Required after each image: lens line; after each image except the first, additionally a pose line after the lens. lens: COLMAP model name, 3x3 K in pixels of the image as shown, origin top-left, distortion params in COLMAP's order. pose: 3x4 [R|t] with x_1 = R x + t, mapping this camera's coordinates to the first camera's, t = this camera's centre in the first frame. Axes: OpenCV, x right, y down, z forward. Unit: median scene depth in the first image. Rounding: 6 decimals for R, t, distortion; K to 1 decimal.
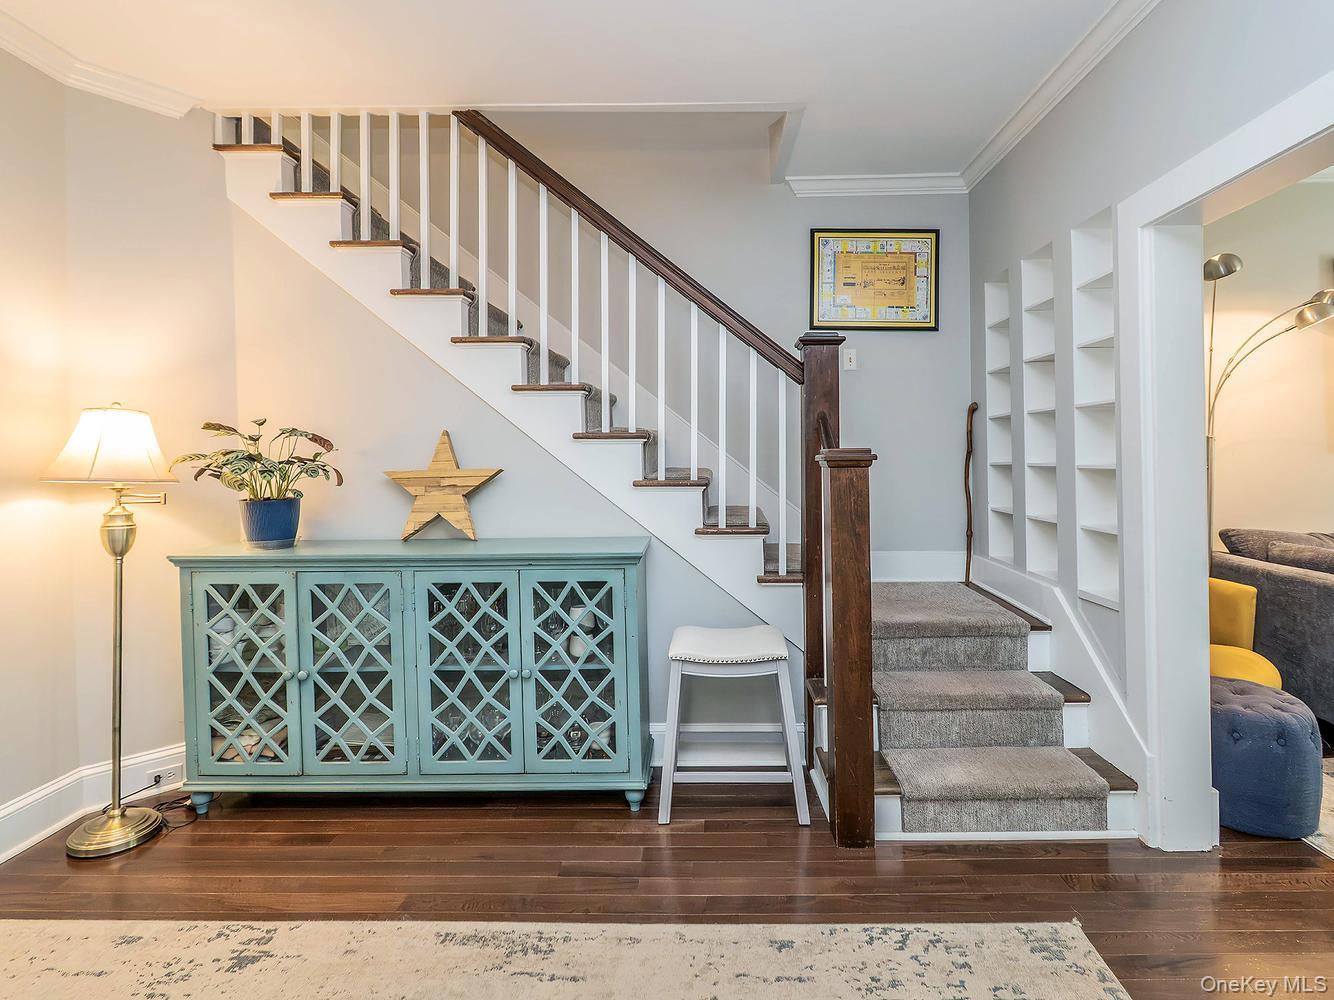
lens RADIAL K [[693.5, 0, 736.8], [0, 693.5, 465.0], [0, 0, 1]] dist [0.010162, -0.002177]
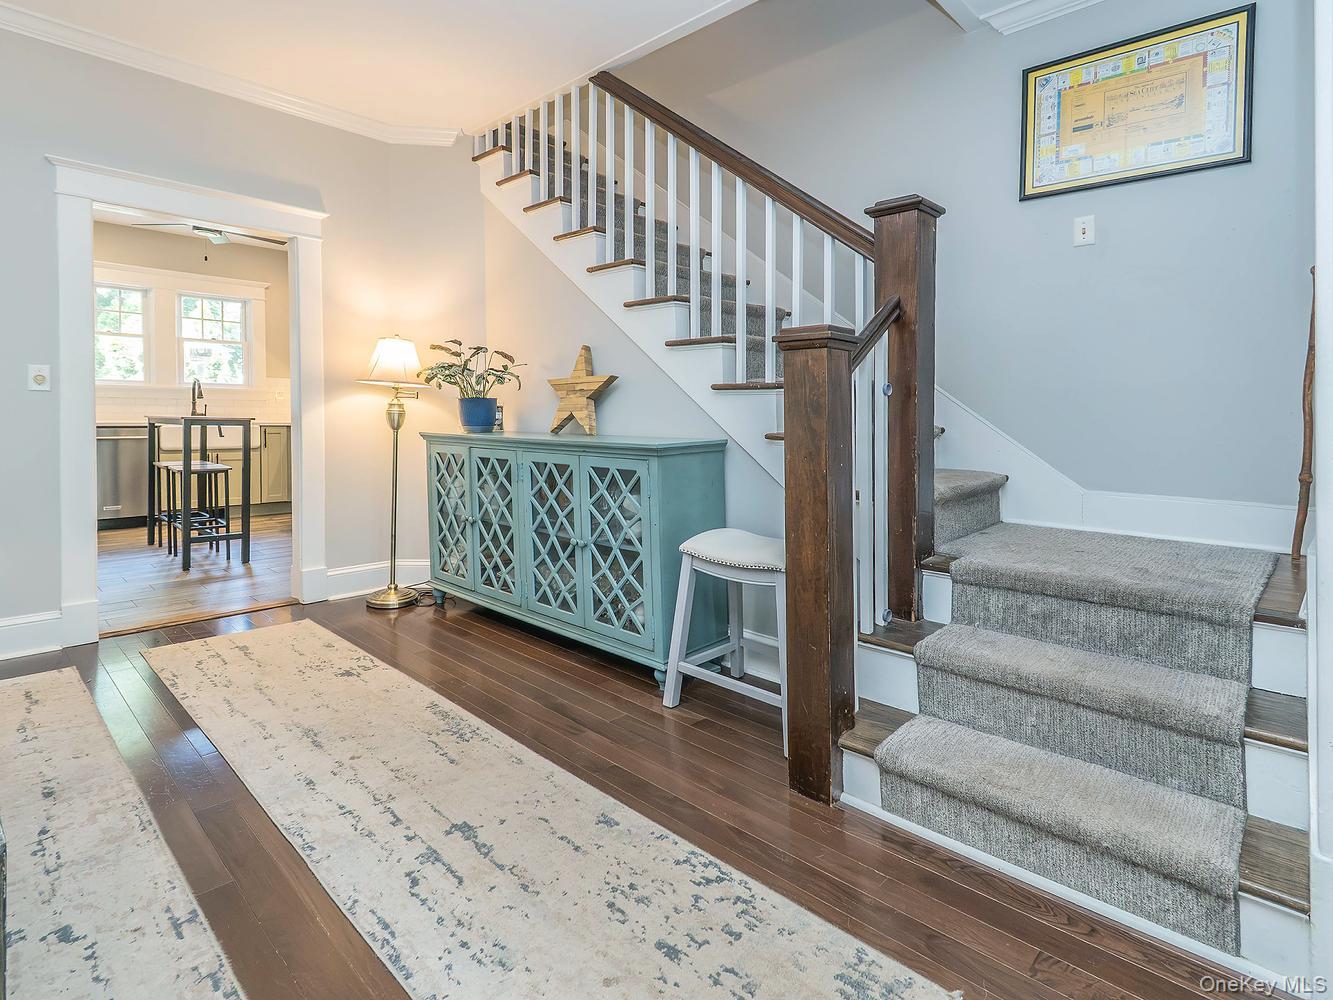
lens RADIAL K [[679.7, 0, 672.3], [0, 679.7, 434.1], [0, 0, 1]] dist [0.006125, -0.000916]
pose [[0.717200, 0.025454, -0.696403, 0.601405], [-0.010192, 0.999609, 0.026040, 0.084152], [0.696793, -0.011578, 0.717179, 0.284350]]
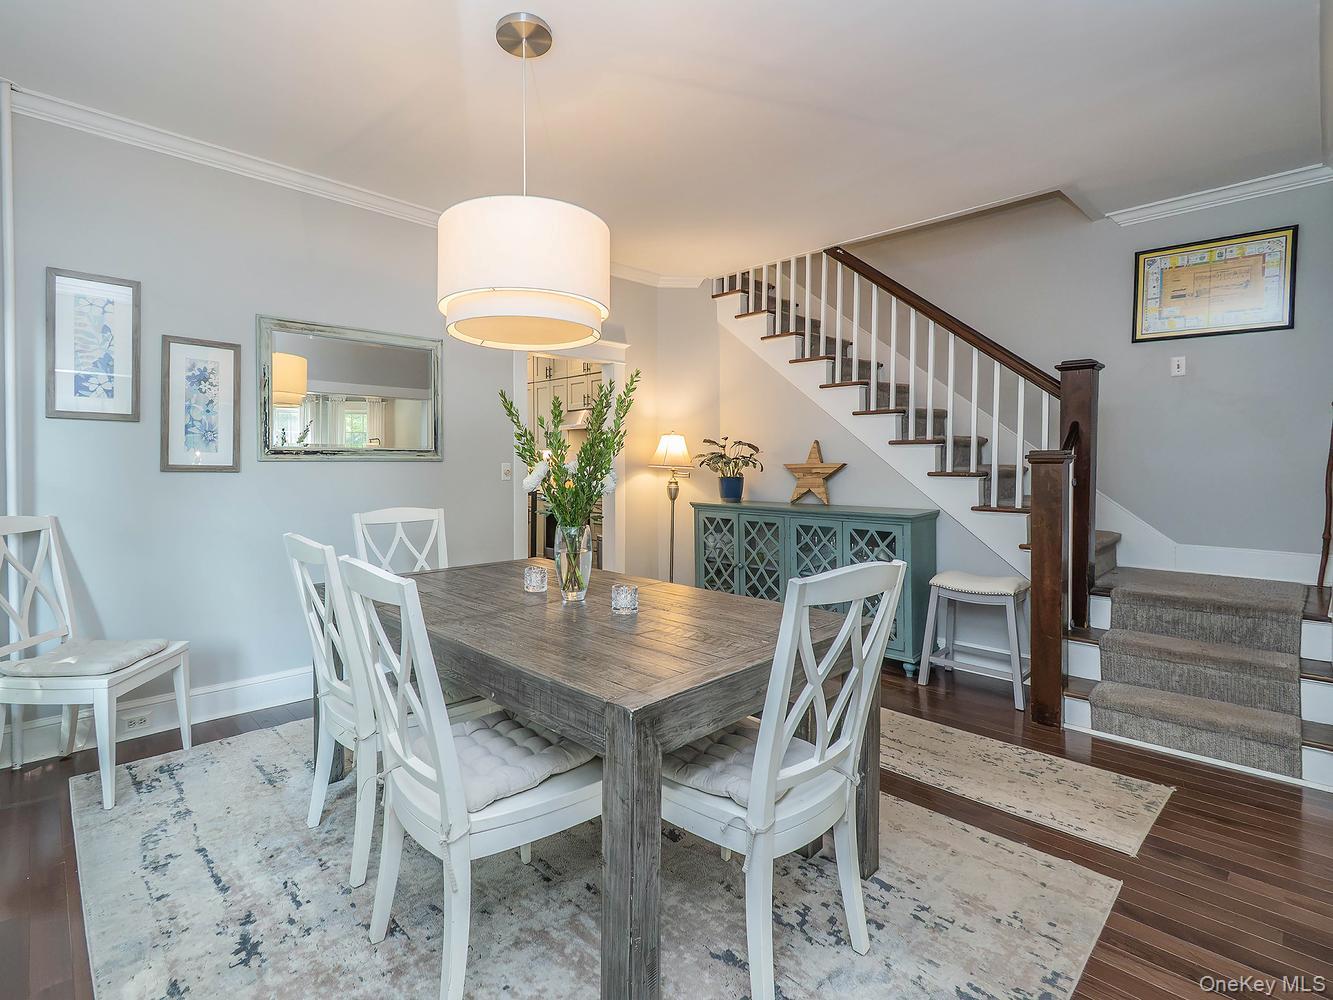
lens RADIAL K [[709.2, 0, 663.9], [0, 709.2, 492.1], [0, 0, 1]] dist [0.000746, -0.001206]
pose [[0.729829, 0.035278, -0.682719, 0.567297], [-0.010080, 0.999114, 0.040852, 0.010734], [0.683556, -0.022933, 0.729538, -0.595150]]
